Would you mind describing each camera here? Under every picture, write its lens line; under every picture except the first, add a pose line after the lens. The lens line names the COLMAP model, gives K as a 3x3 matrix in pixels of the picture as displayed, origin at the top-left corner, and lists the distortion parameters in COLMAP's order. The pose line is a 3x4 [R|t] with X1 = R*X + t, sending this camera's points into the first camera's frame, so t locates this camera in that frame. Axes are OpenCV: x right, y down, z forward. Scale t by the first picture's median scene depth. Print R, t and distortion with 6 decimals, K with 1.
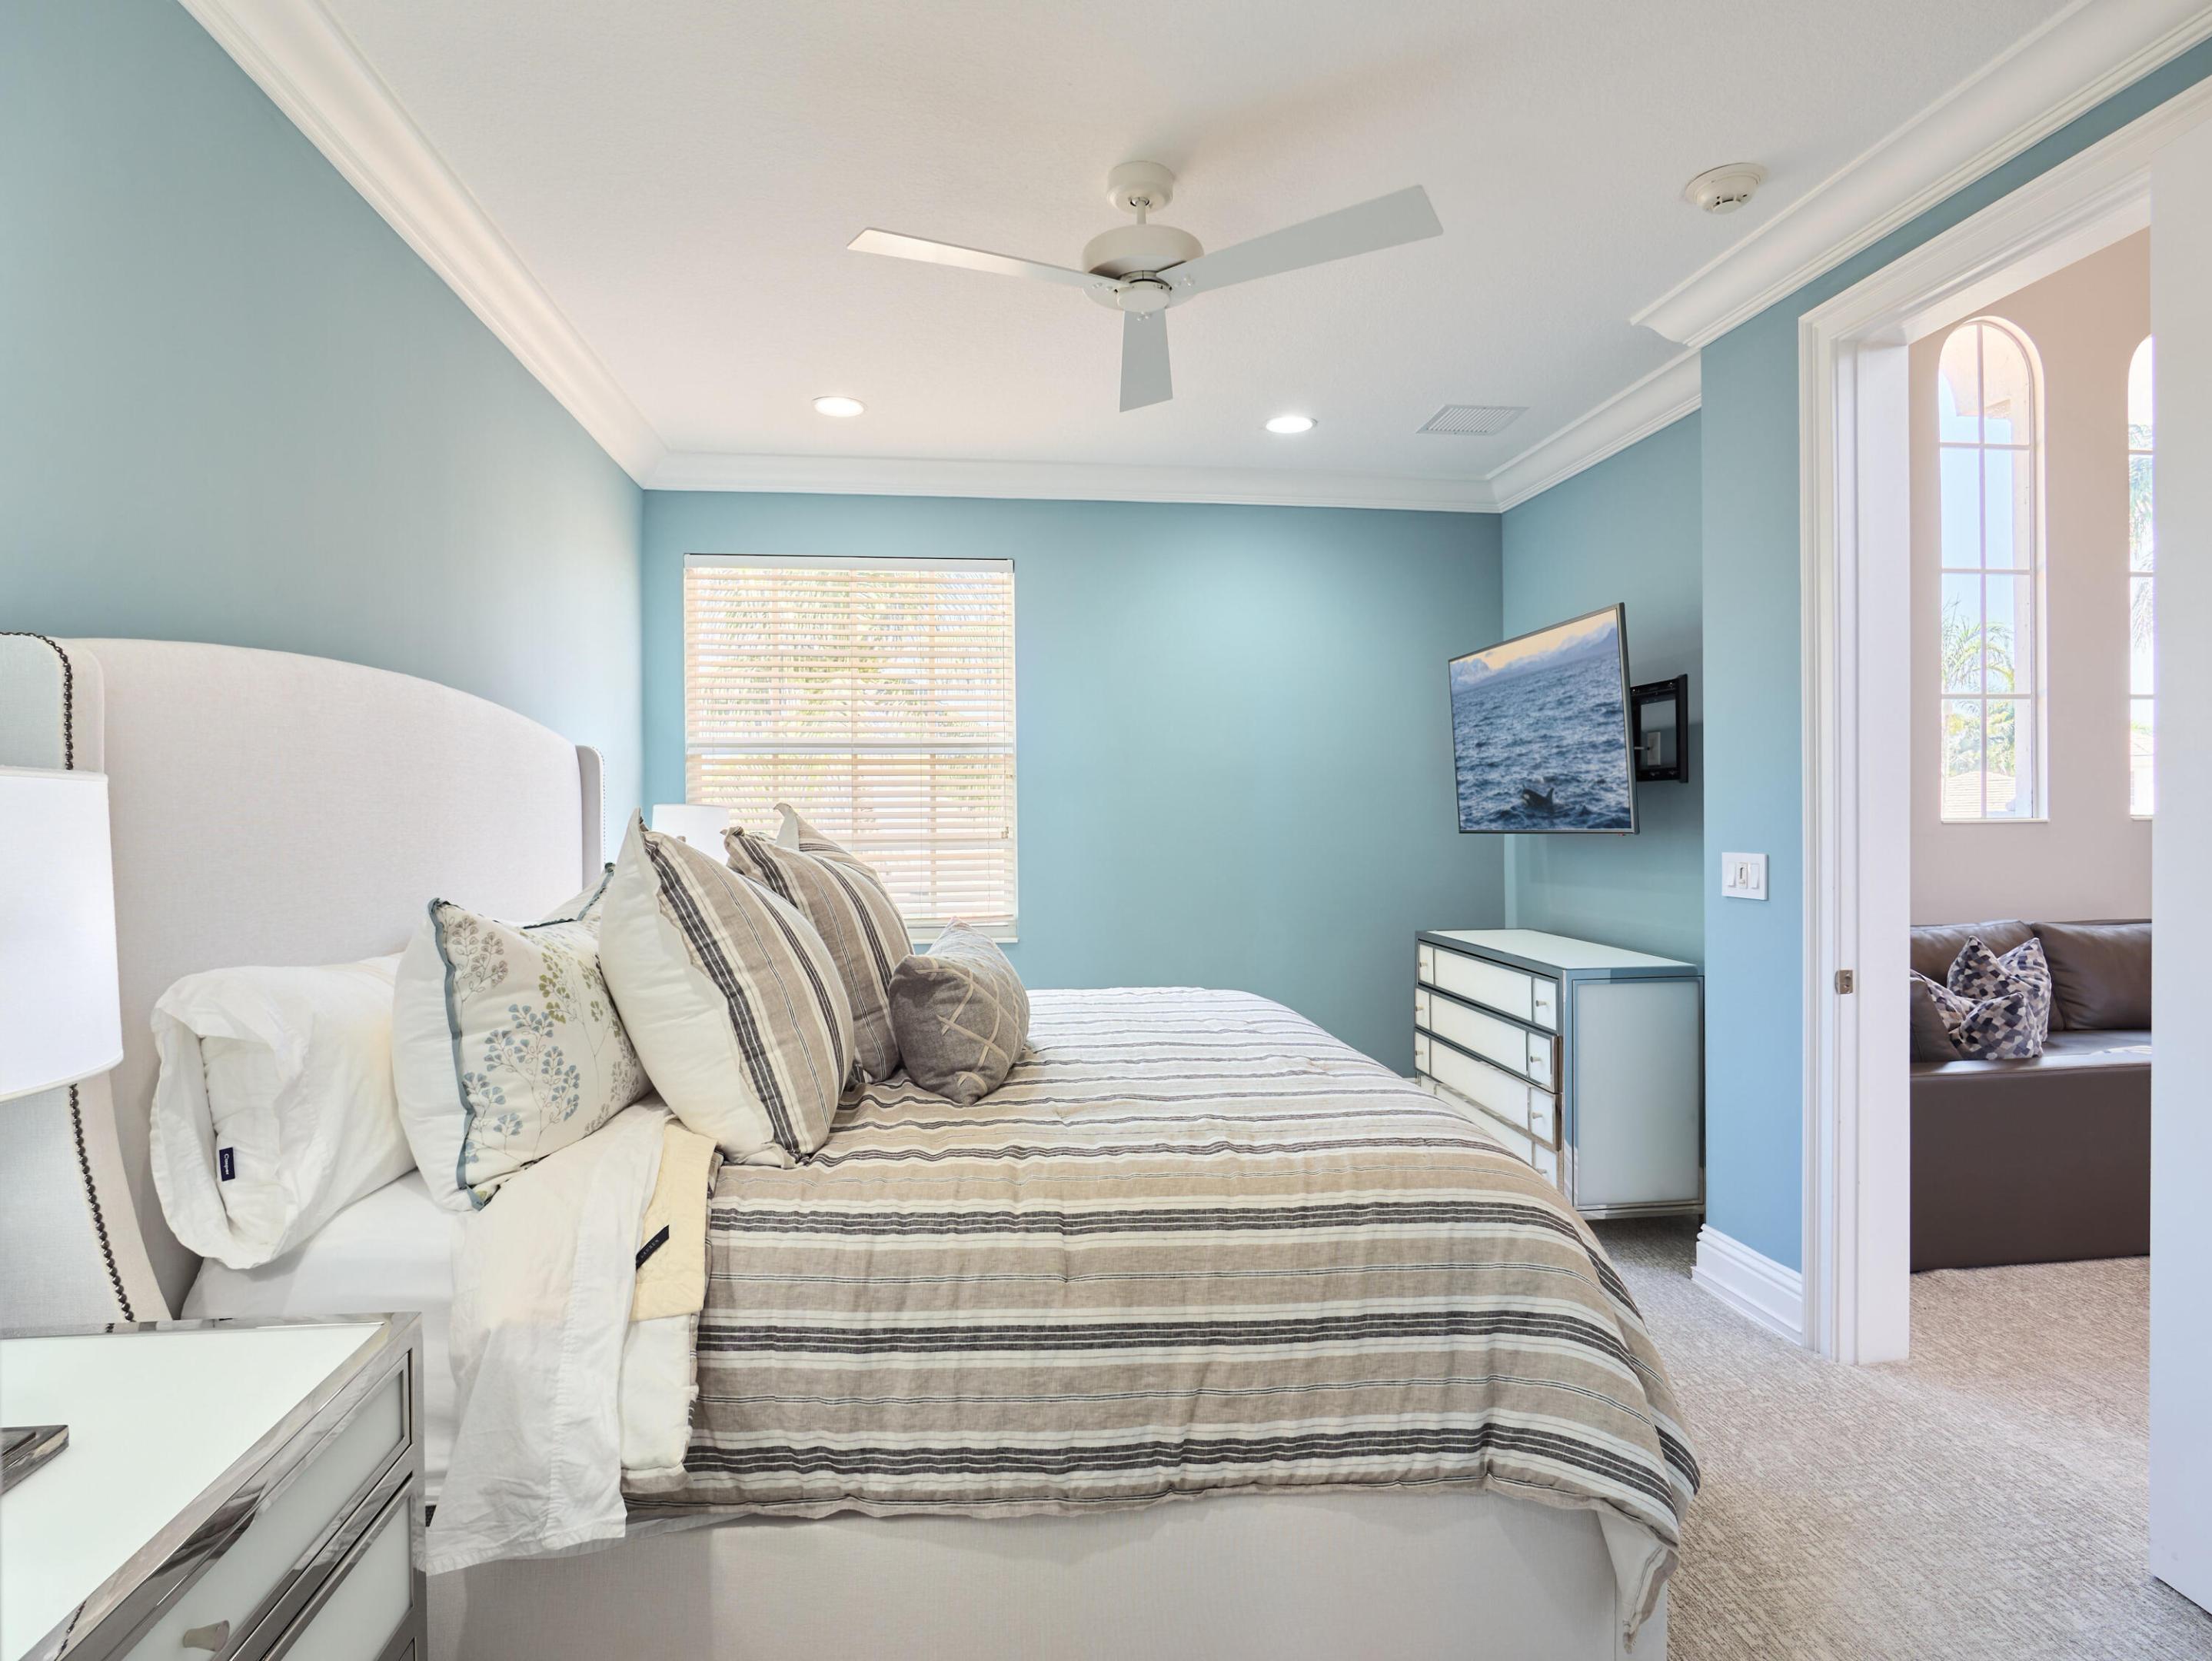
lens RADIAL K [[1197.5, 0, 1102.4], [0, 1197.5, 827.4], [0, 0, 1]] dist [-0.015389, 0.001196]
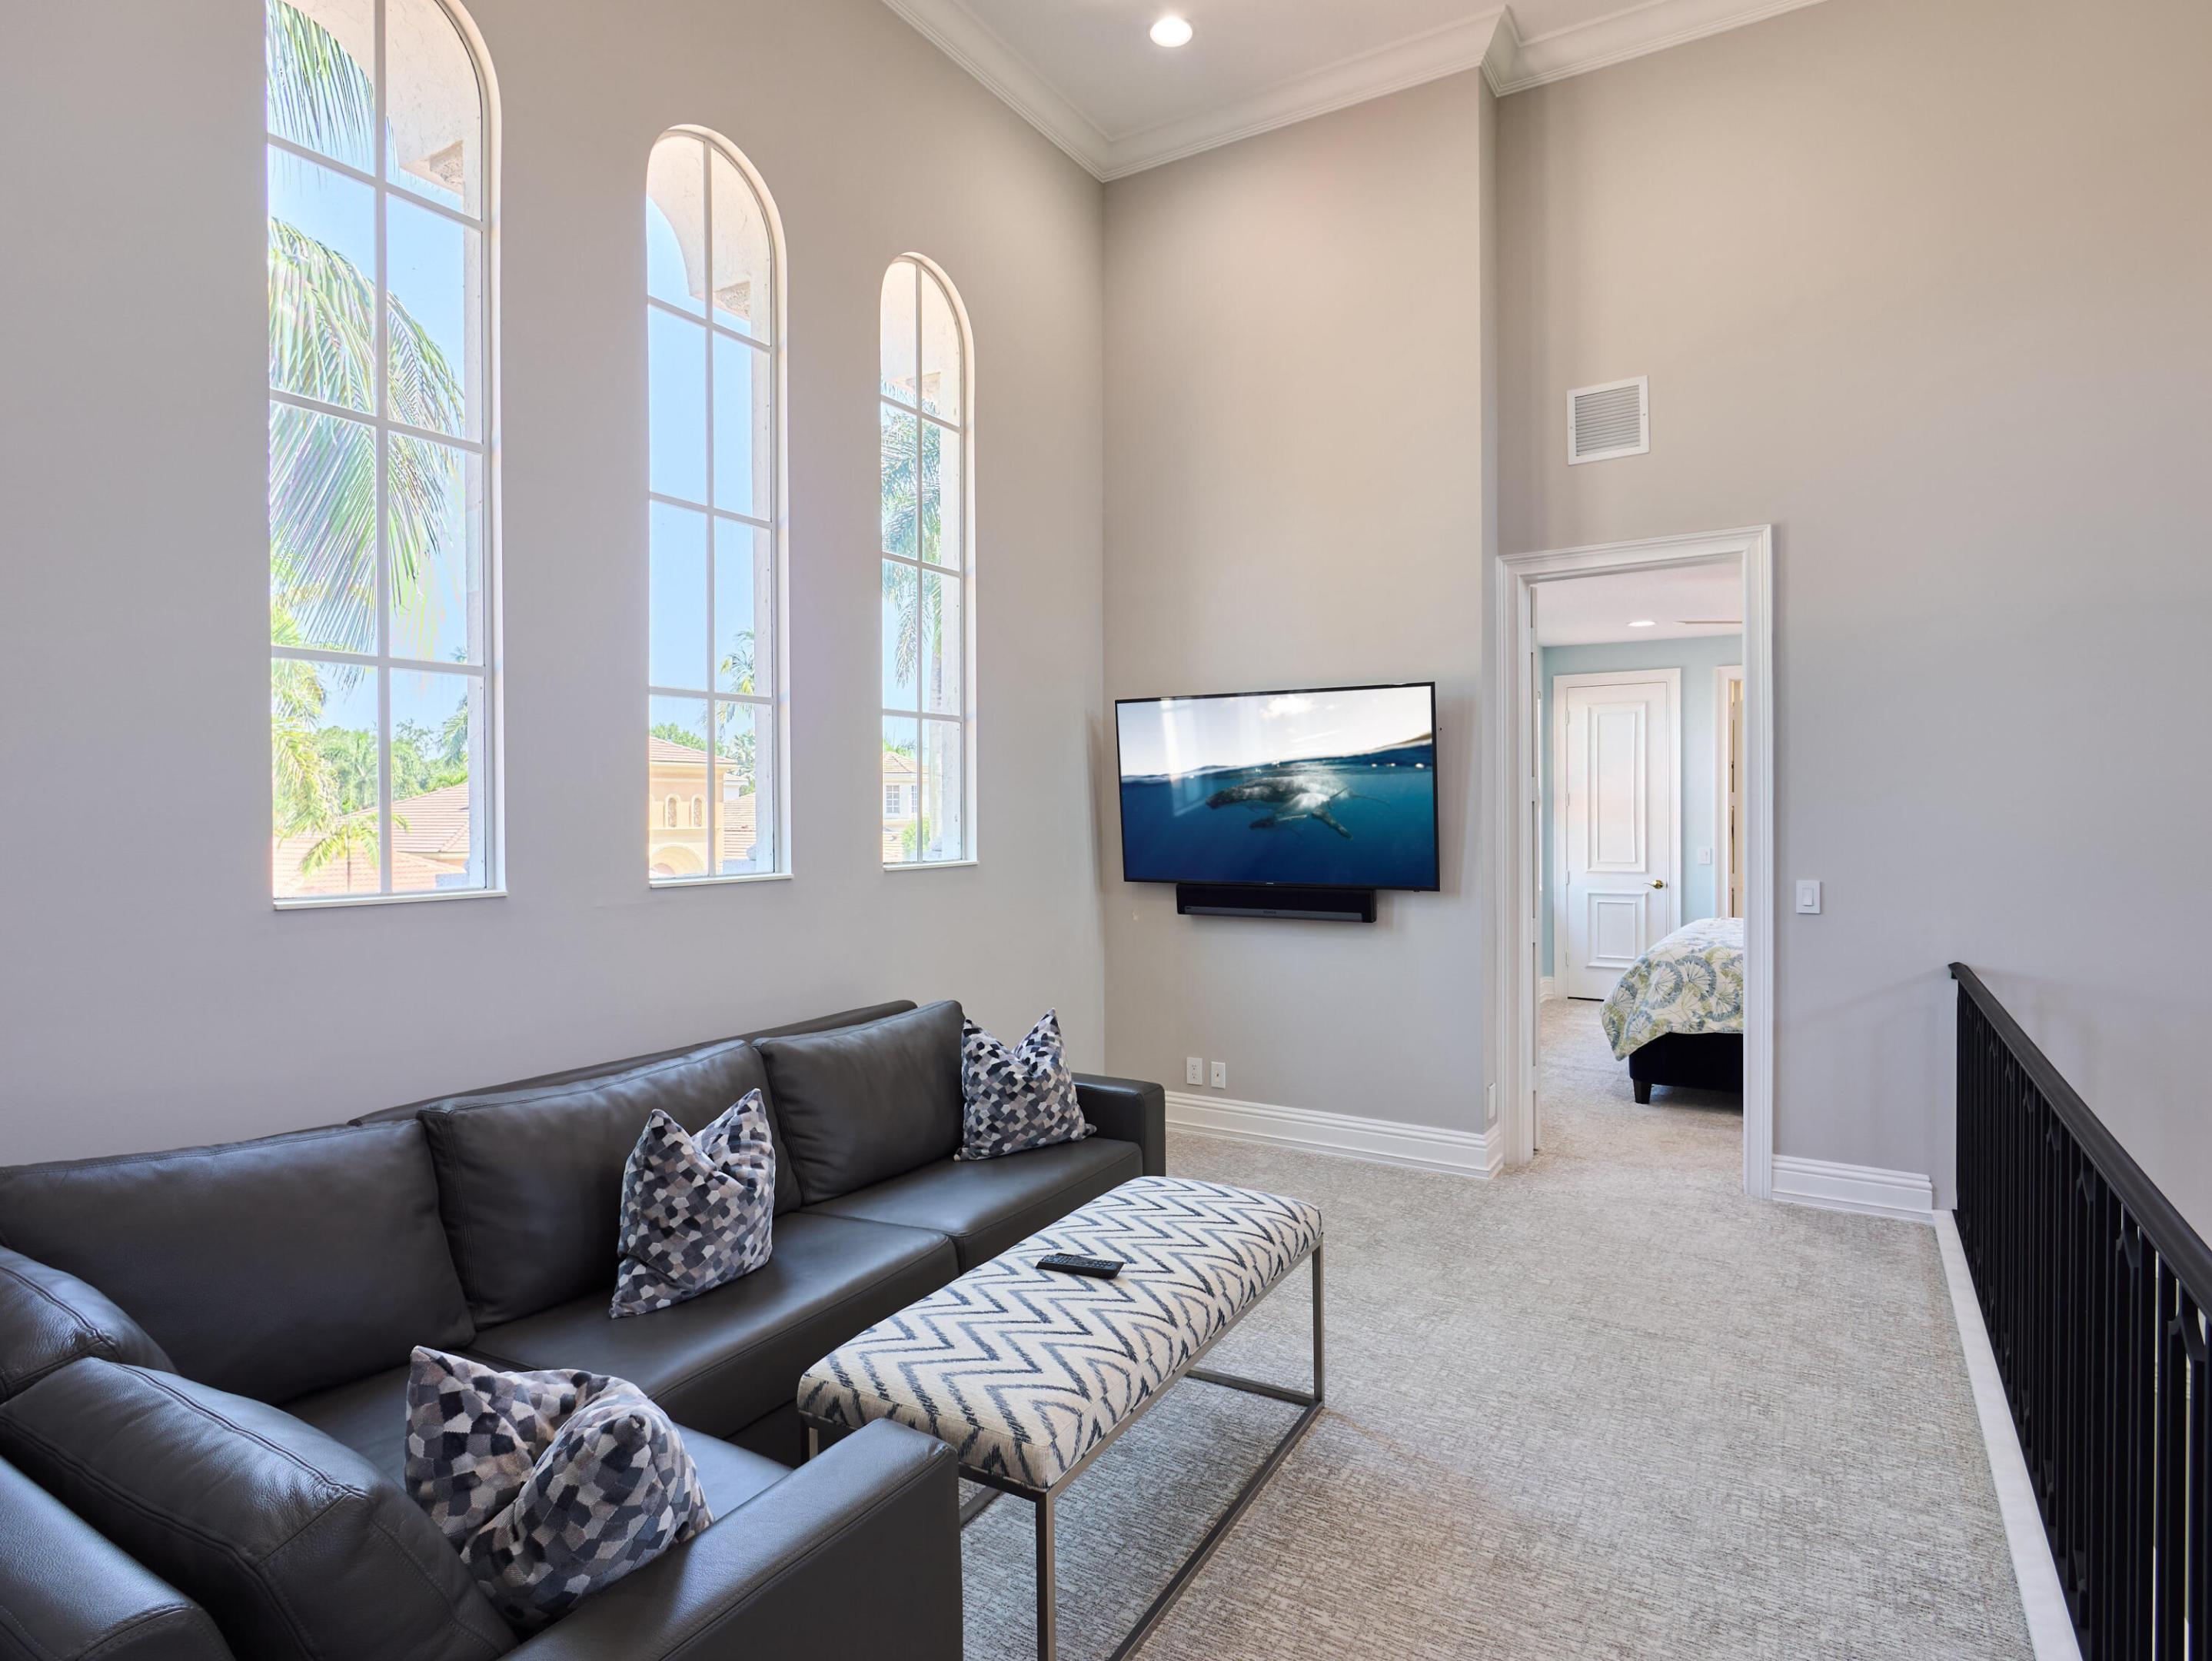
lens RADIAL K [[1197.5, 0, 1102.4], [0, 1197.5, 827.4], [0, 0, 1]] dist [-0.015389, 0.001196]
pose [[0.634638, -0.005071, 0.772793, 0.431340], [0.005613, 0.999982, 0.001953, -0.043042], [-0.772789, 0.003099, 0.634655, 0.477529]]
